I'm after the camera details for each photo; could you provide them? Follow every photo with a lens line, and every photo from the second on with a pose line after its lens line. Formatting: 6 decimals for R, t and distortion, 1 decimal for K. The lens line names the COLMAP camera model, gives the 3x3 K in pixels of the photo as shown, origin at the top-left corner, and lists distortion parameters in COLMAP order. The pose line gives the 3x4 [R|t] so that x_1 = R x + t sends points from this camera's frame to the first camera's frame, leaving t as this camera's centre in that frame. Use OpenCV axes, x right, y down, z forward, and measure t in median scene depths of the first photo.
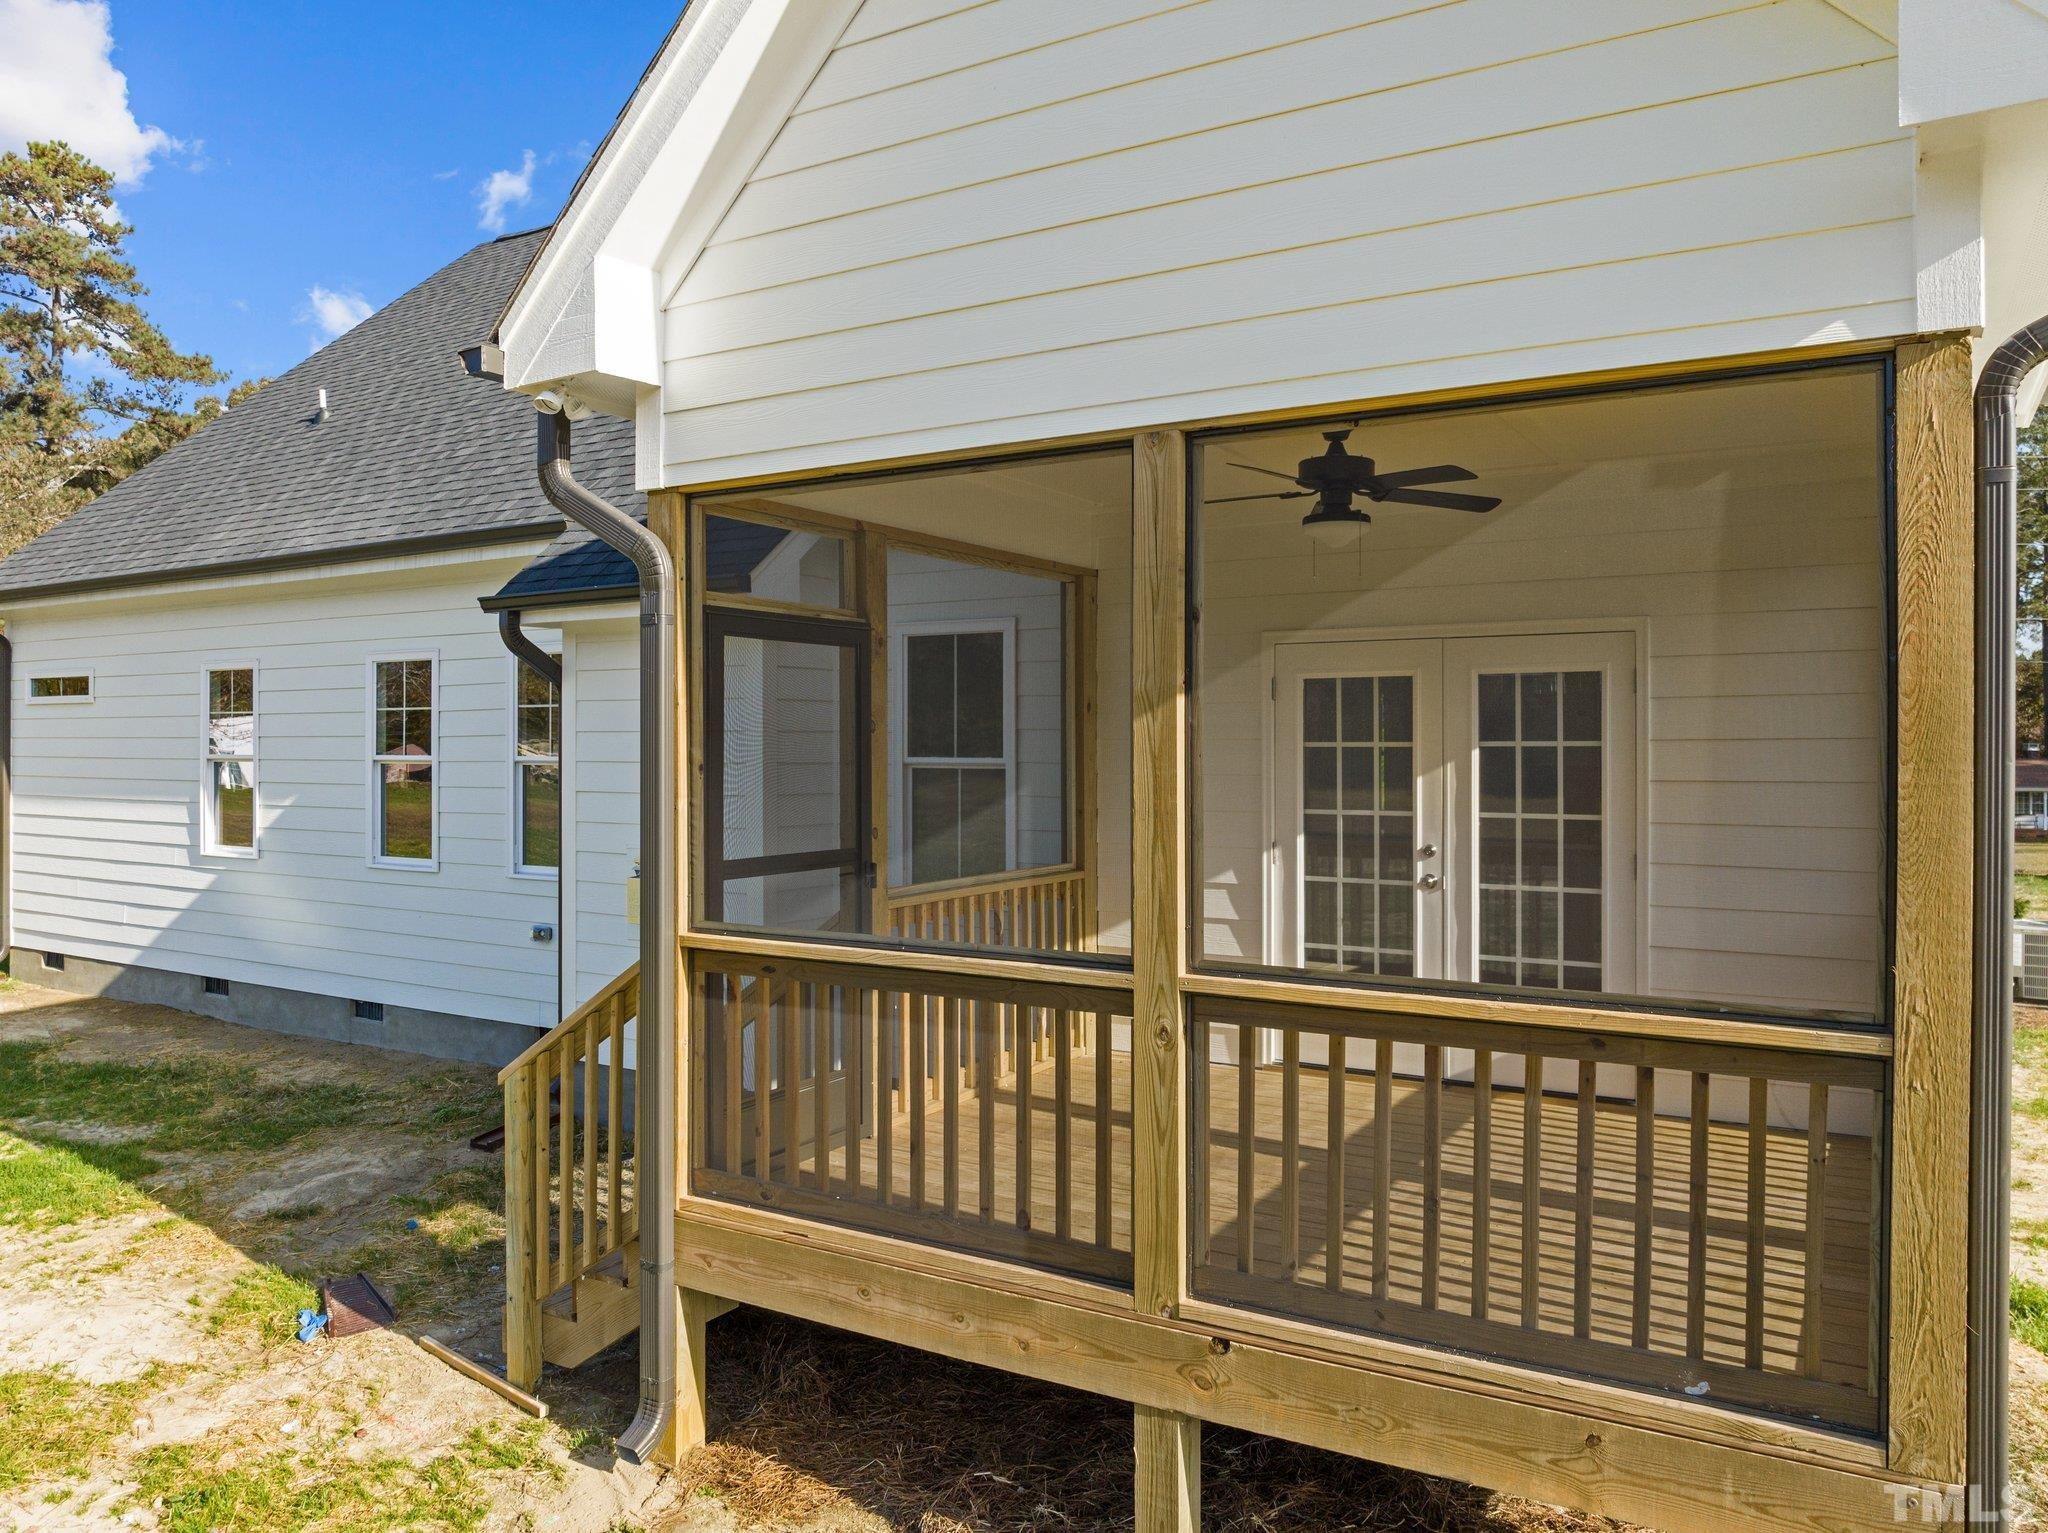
lens RADIAL K [[1439.5, 0, 983.6], [0, 1439.5, 764.5], [0, 0, 1]] dist [-0.000703, 0.000573]
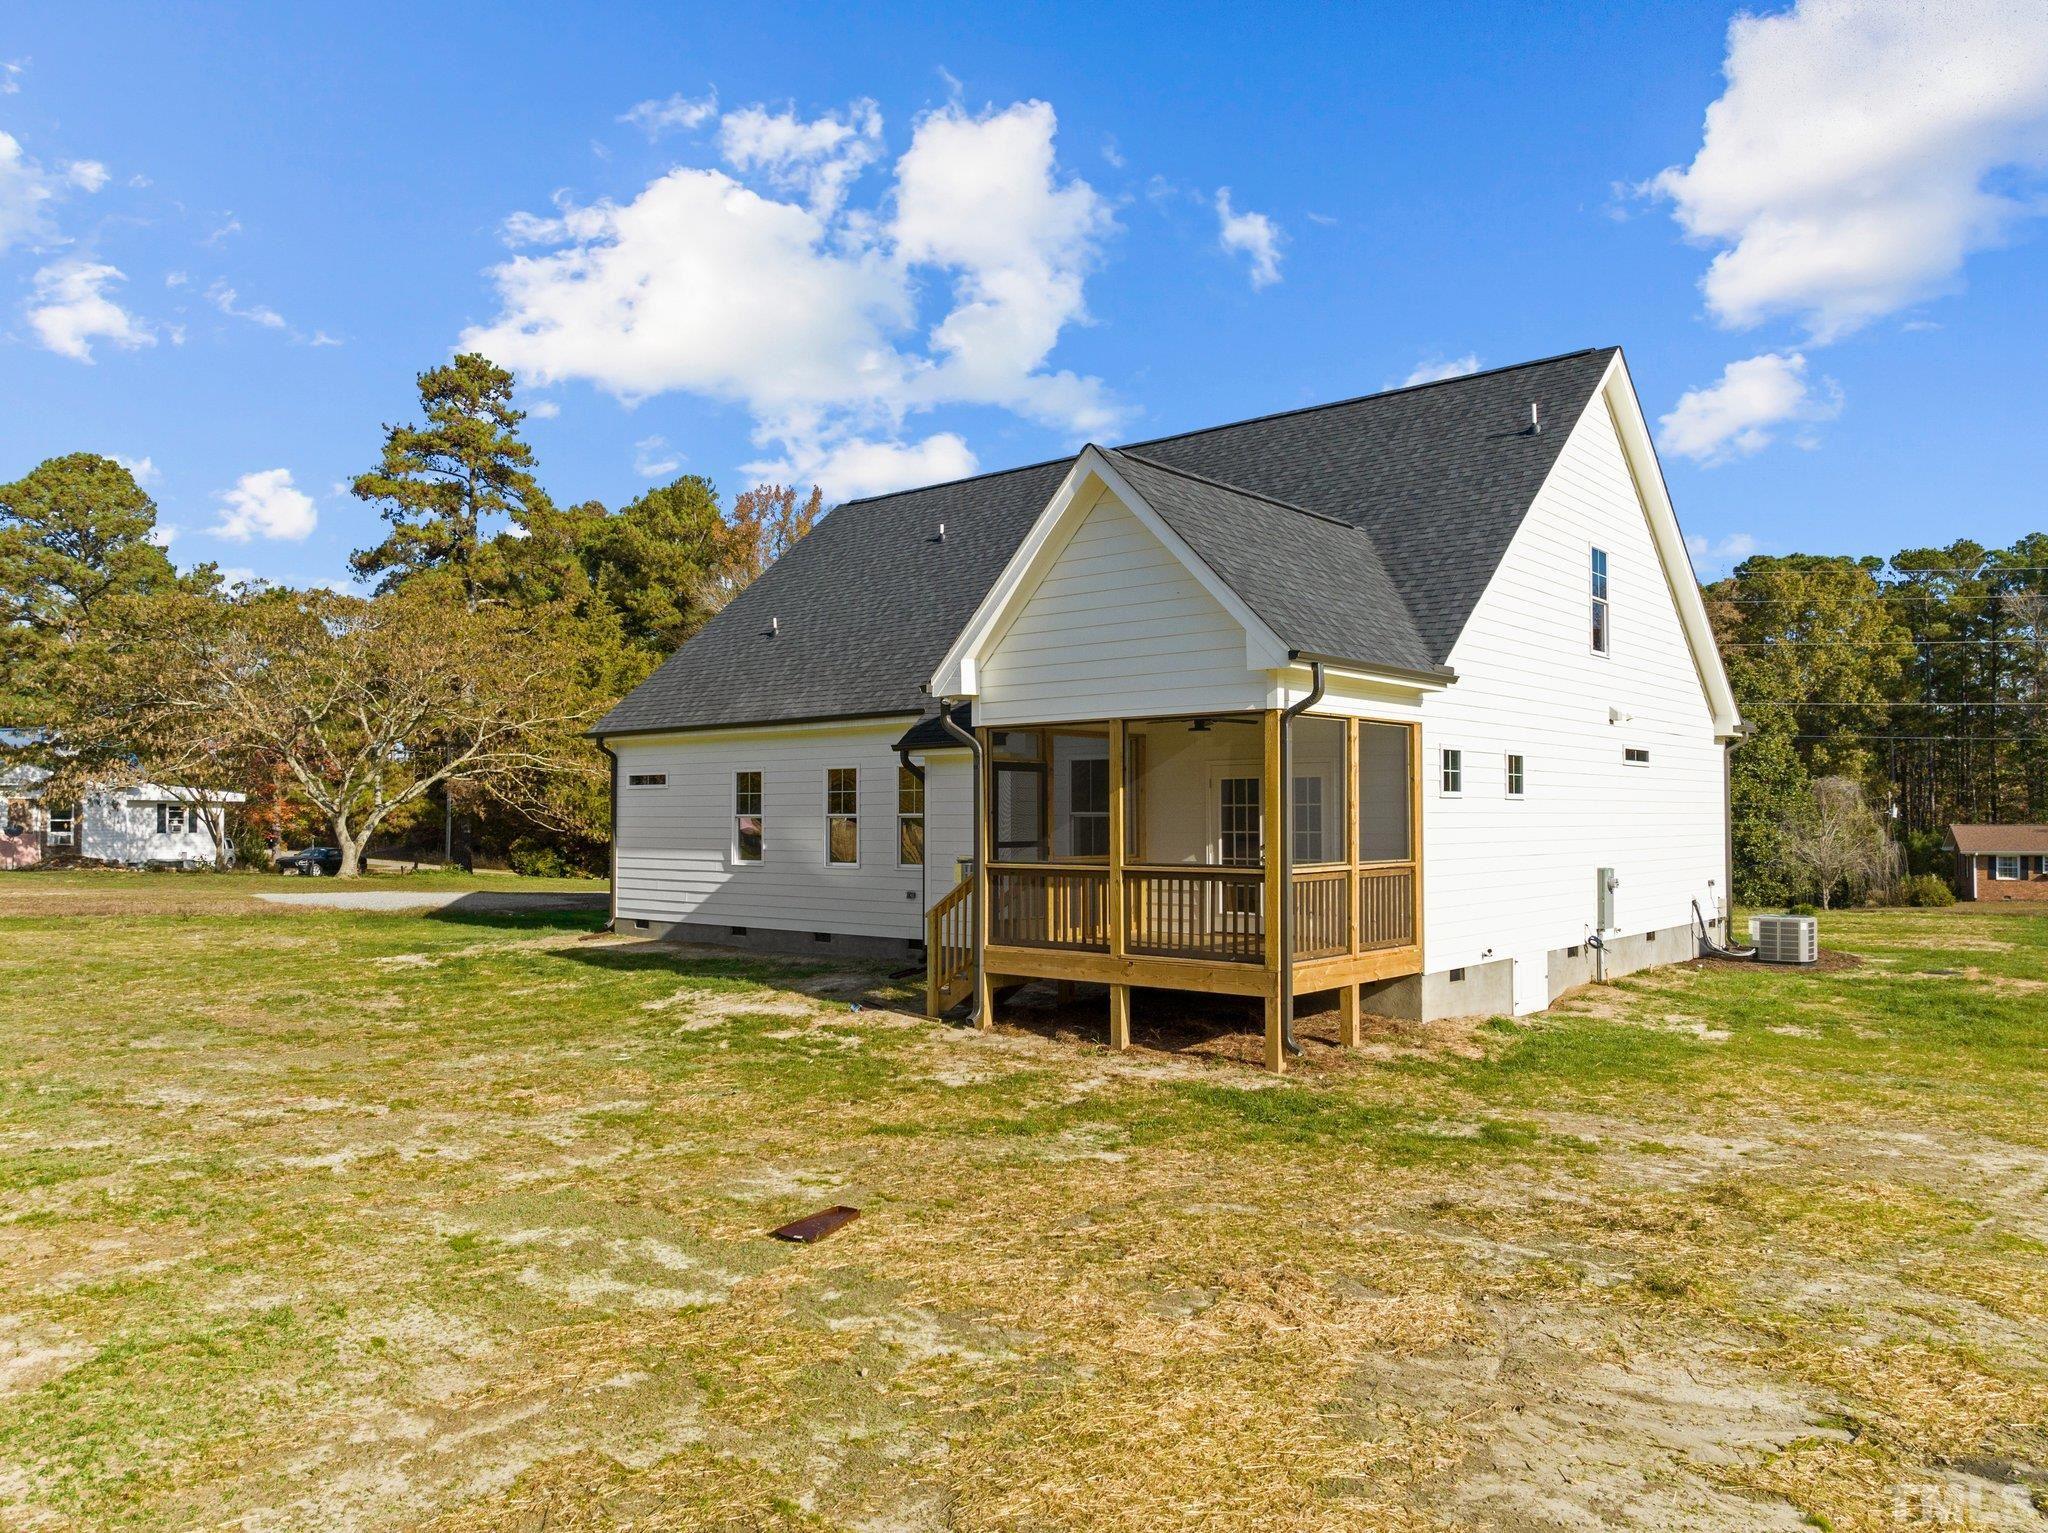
lens RADIAL K [[1439.5, 0, 983.6], [0, 1439.5, 764.5], [0, 0, 1]] dist [-0.000703, 0.000573]
pose [[0.985478, -0.010381, -0.169484, 0.161590], [0.002156, 0.998814, -0.048640, 0.025487], [0.169788, 0.047568, 0.984332, -1.057064]]
